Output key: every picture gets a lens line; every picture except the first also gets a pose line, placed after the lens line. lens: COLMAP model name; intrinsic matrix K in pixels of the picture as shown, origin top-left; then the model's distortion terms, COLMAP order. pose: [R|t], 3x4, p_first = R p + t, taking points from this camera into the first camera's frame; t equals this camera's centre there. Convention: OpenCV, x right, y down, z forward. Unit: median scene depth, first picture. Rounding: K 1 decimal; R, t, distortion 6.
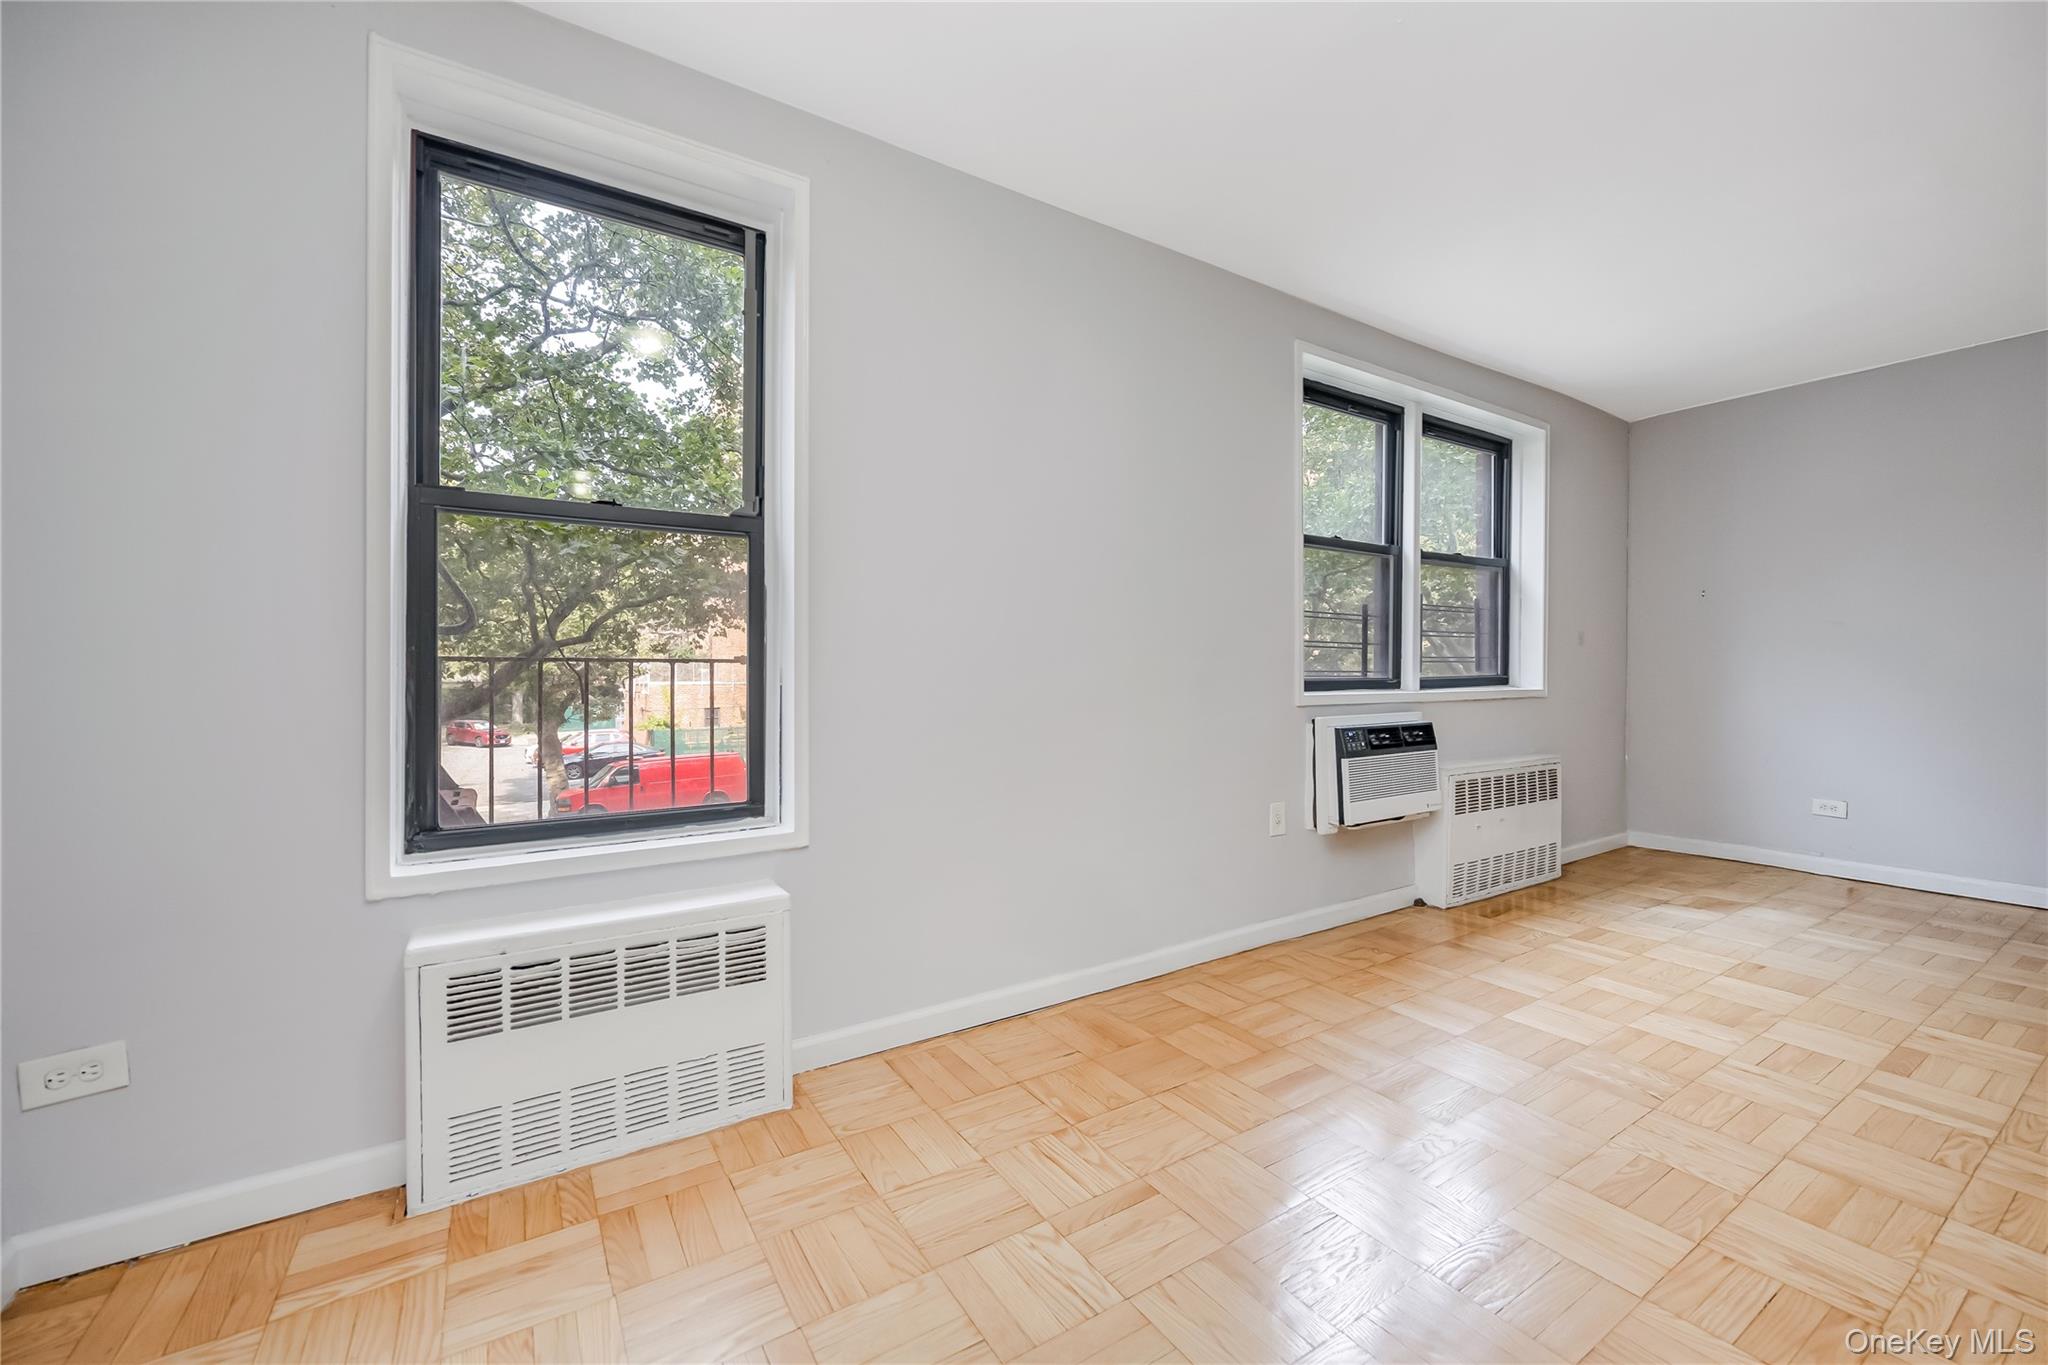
lens RADIAL K [[823.0, 0, 1010.9], [0, 823.0, 675.1], [0, 0, 1]] dist [0.000675, 0.000918]
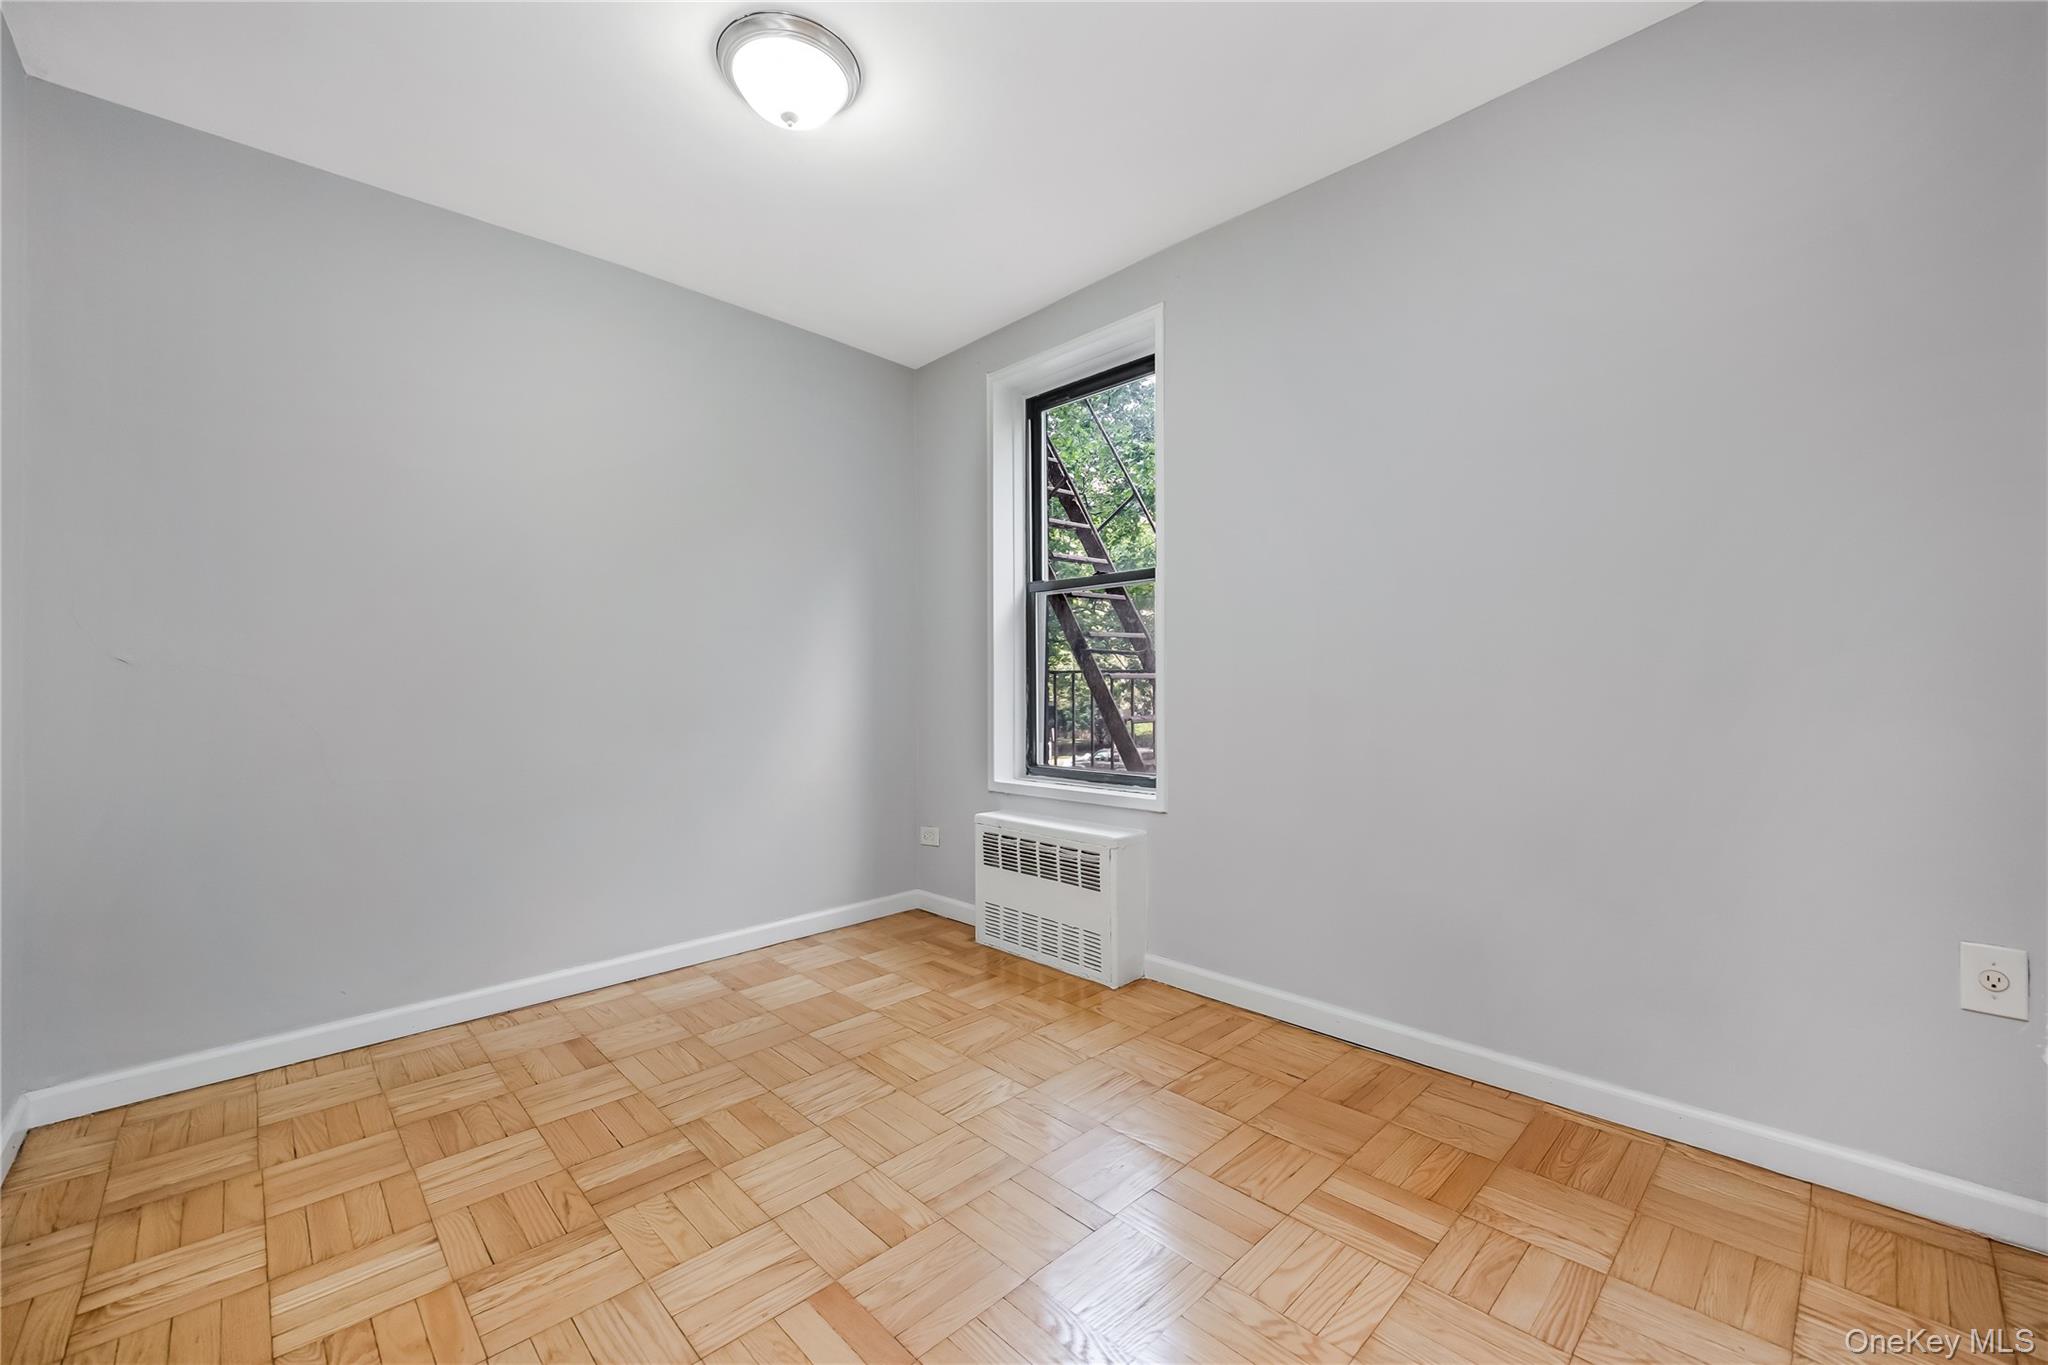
lens RADIAL K [[823.0, 0, 1052.9], [0, 823.0, 689.4], [0, 0, 1]] dist [0.000675, 0.000918]
pose [[0.216347, 0.009265, -0.976273, 0.989939], [0.008286, 0.999902, 0.011325, -0.002922], [0.976281, -0.010540, 0.216249, 0.550396]]
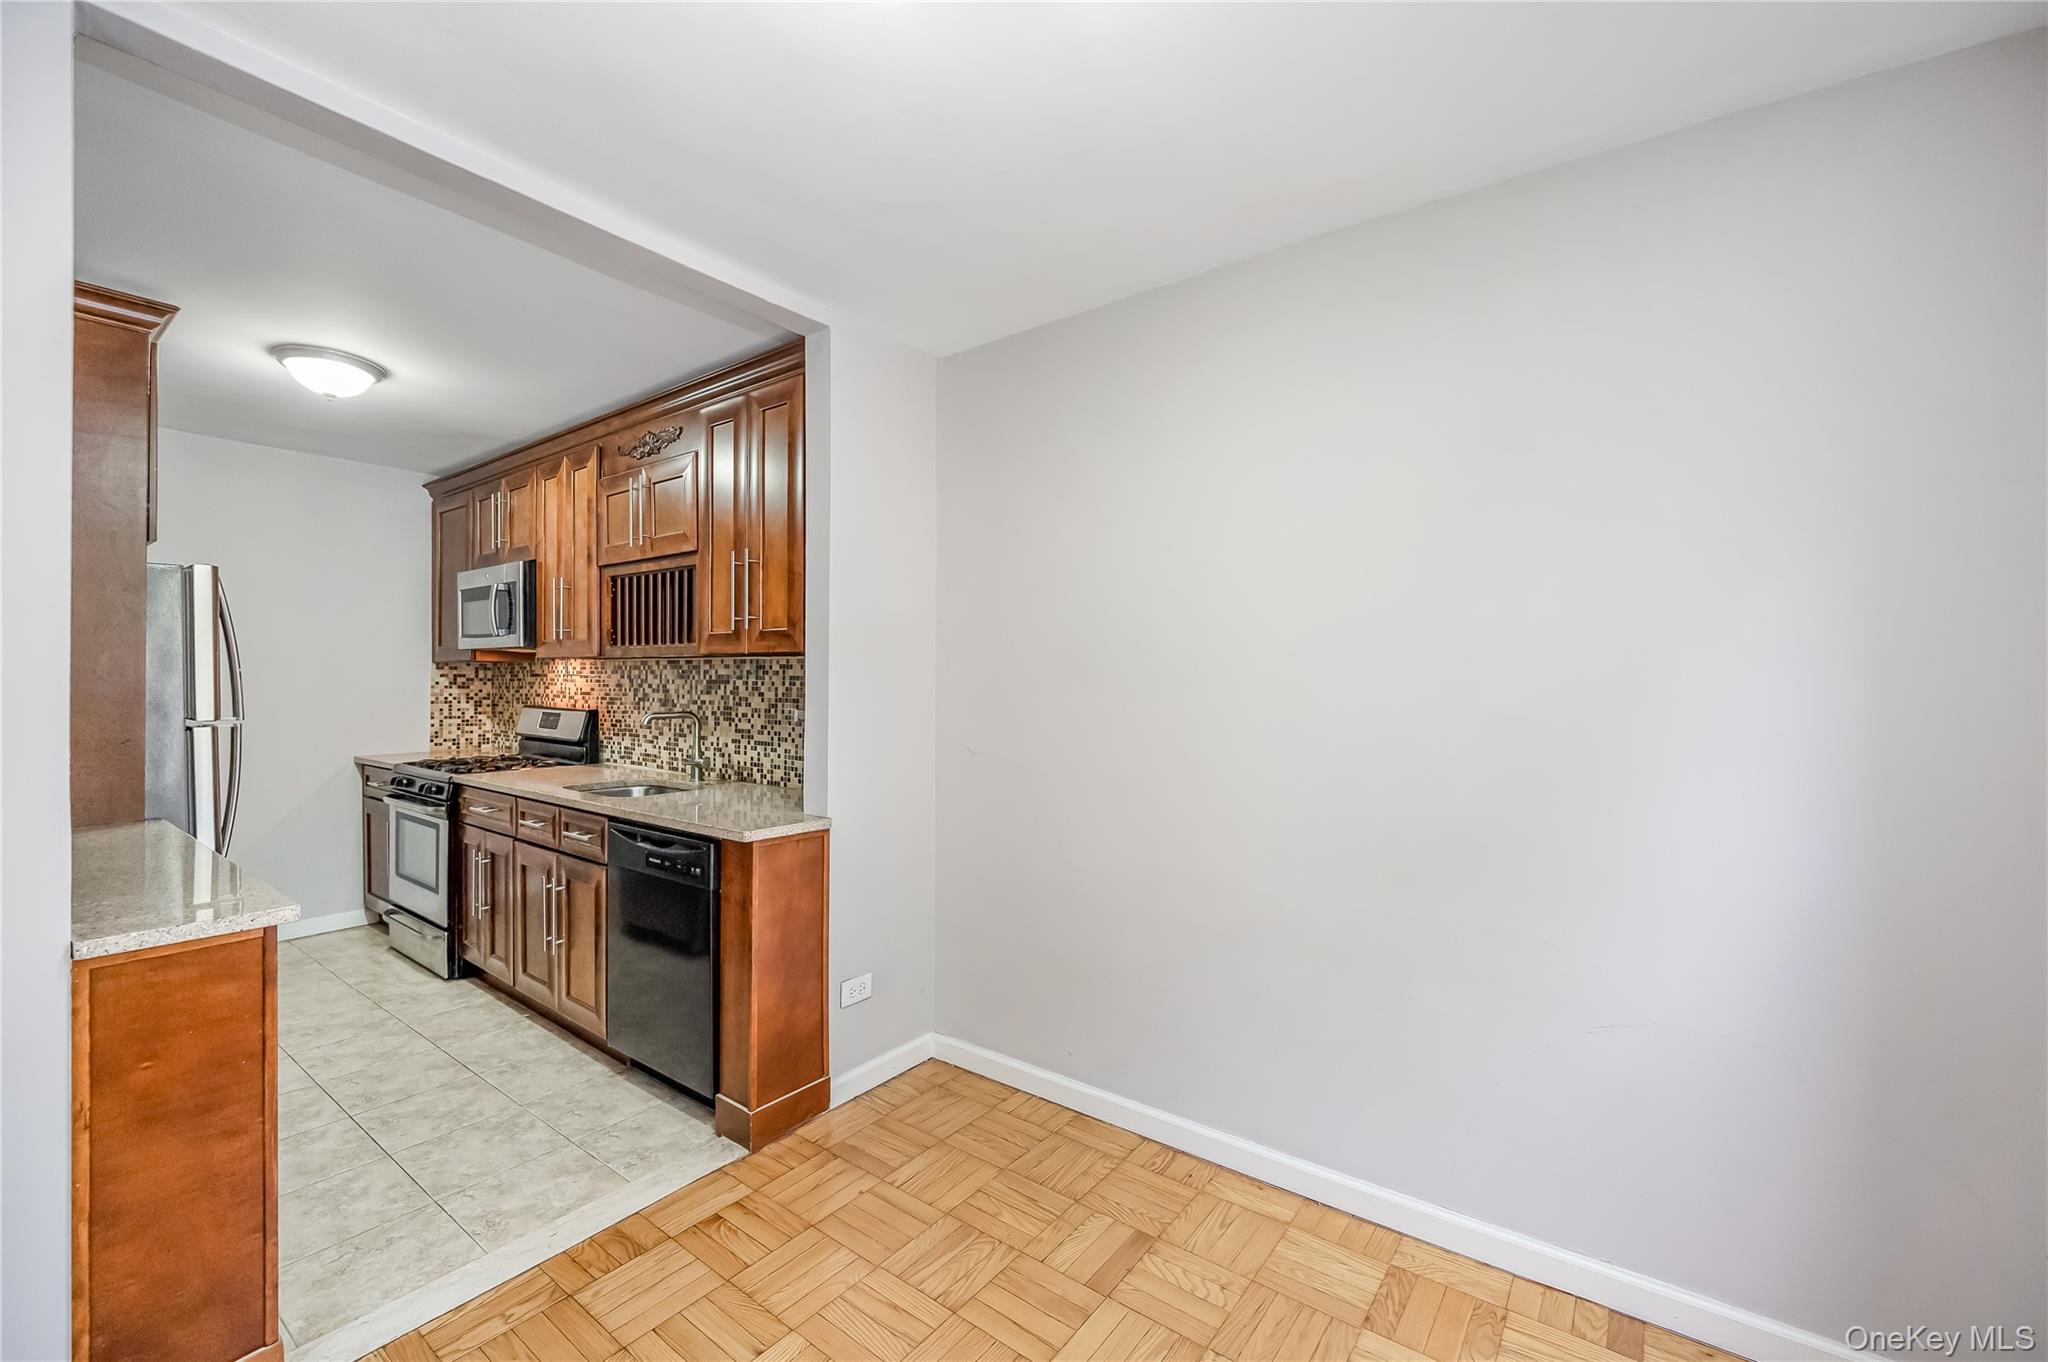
lens RADIAL K [[823.0, 0, 1012.3], [0, 823.0, 679.3], [0, 0, 1]] dist [0.000675, 0.000918]
pose [[-0.941922, 0.004340, -0.335805, 0.197440], [0.004239, 0.999990, 0.001032, -0.152656], [0.335806, -0.000451, -0.941931, 0.987274]]
